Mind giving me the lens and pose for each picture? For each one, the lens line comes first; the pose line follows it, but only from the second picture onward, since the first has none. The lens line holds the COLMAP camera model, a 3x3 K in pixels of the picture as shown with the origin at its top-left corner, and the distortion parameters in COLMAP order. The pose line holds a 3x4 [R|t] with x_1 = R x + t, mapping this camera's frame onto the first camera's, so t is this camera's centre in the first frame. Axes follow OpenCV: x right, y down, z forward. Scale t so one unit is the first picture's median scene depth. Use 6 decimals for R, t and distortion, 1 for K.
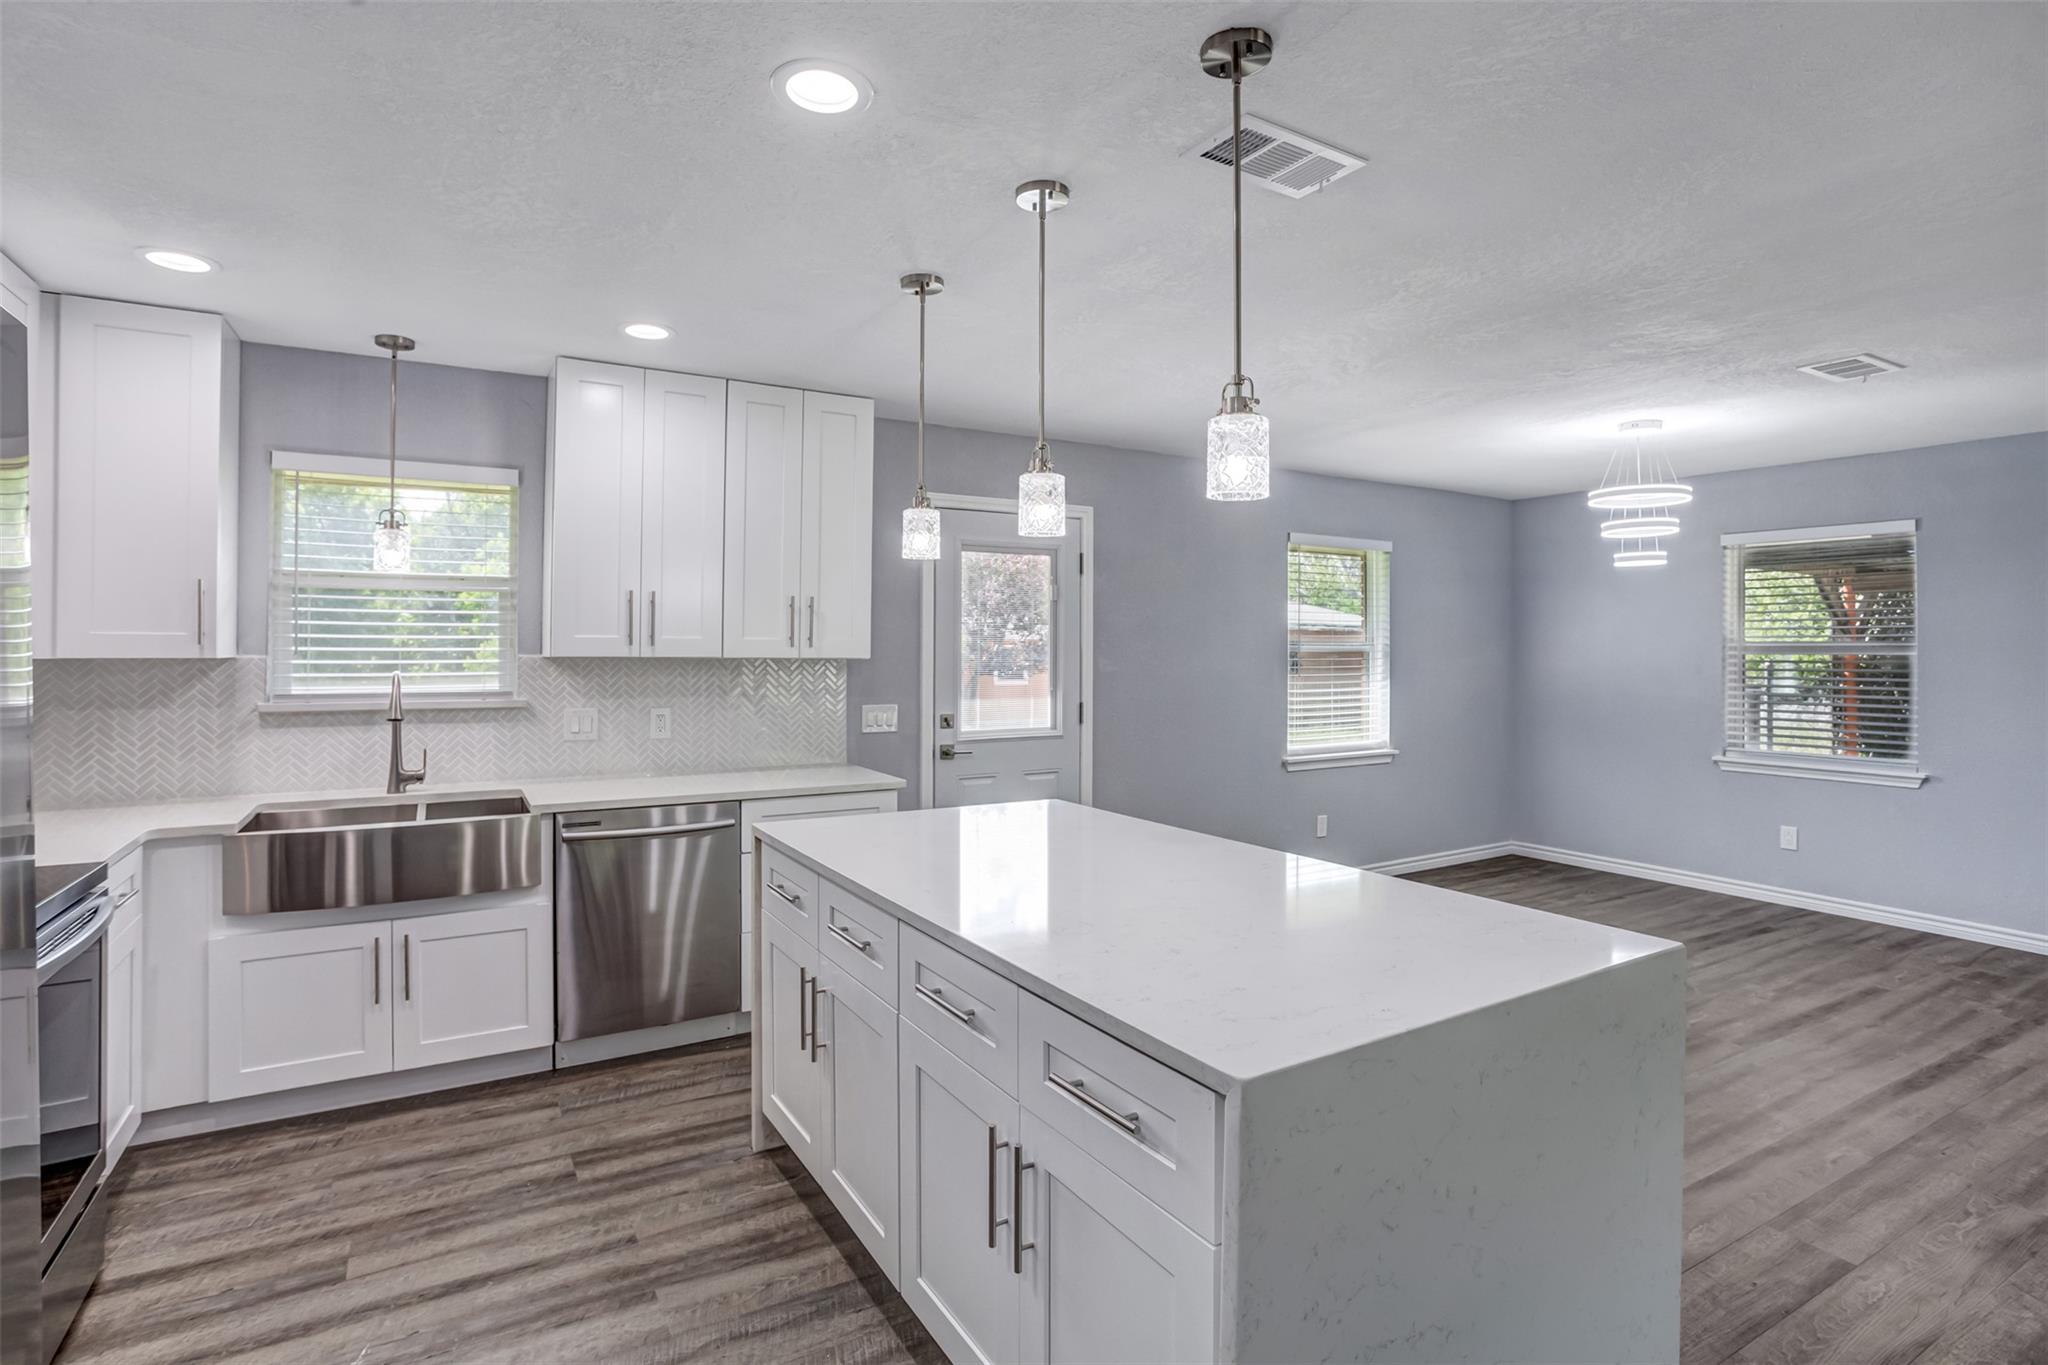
lens RADIAL K [[1017.7, 0, 1025.5], [0, 1017.7, 654.0], [0, 0, 1]] dist [-0.016741, 0.022792]
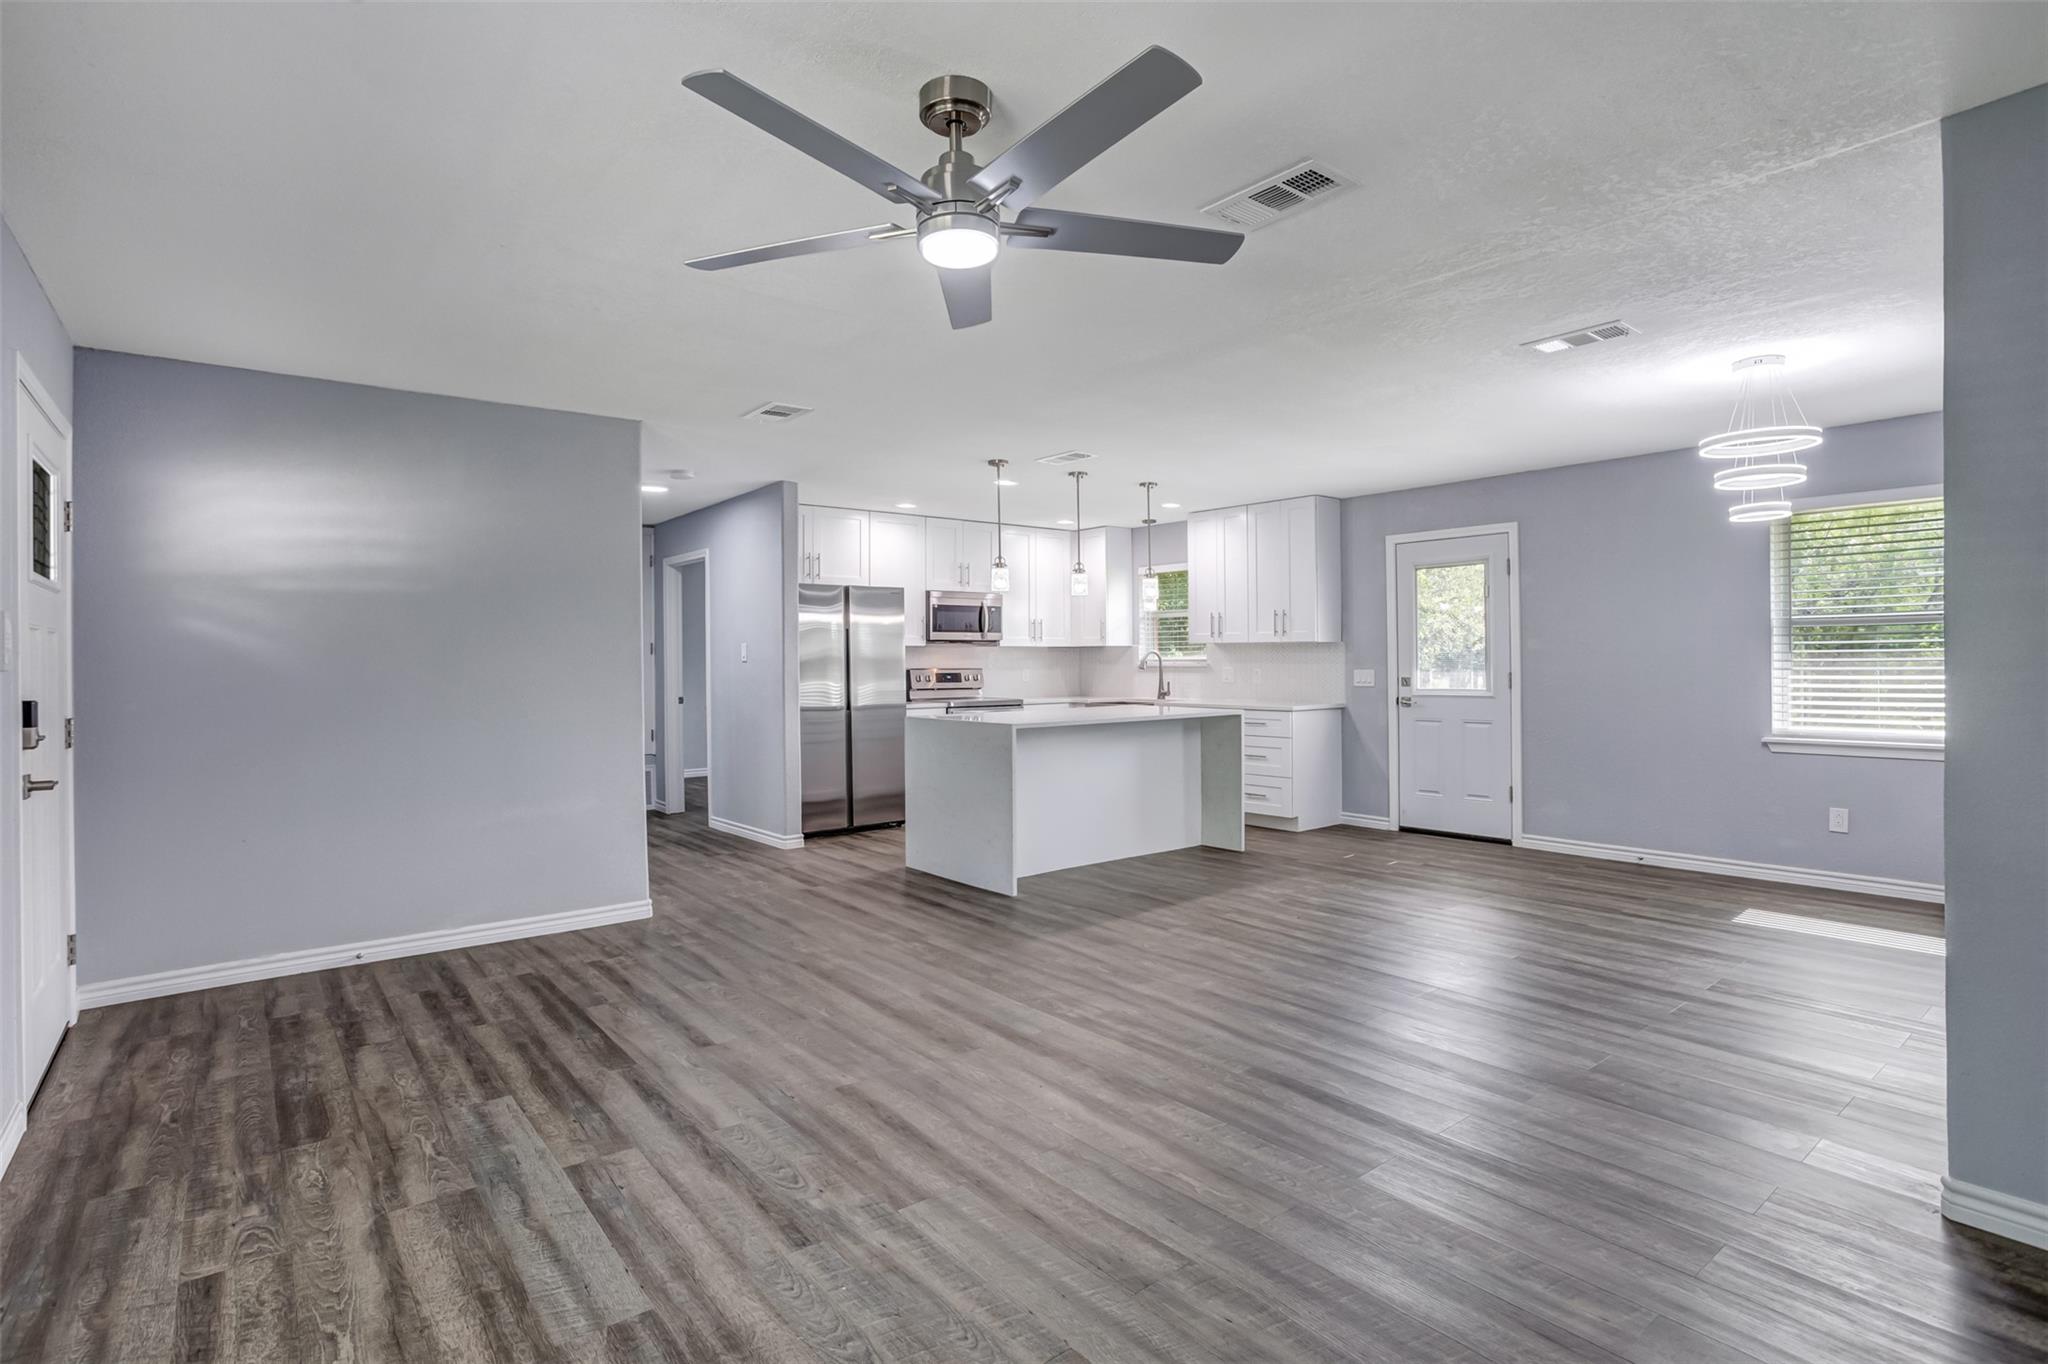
lens RADIAL K [[1017.7, 0, 1025.5], [0, 1017.7, 653.5], [0, 0, 1]] dist [-0.016741, 0.022792]
pose [[0.118684, -0.013682, -0.992838, 1.365652], [0.002785, 0.999906, -0.013447, 0.042383], [0.992928, -0.001169, 0.118711, 0.241344]]
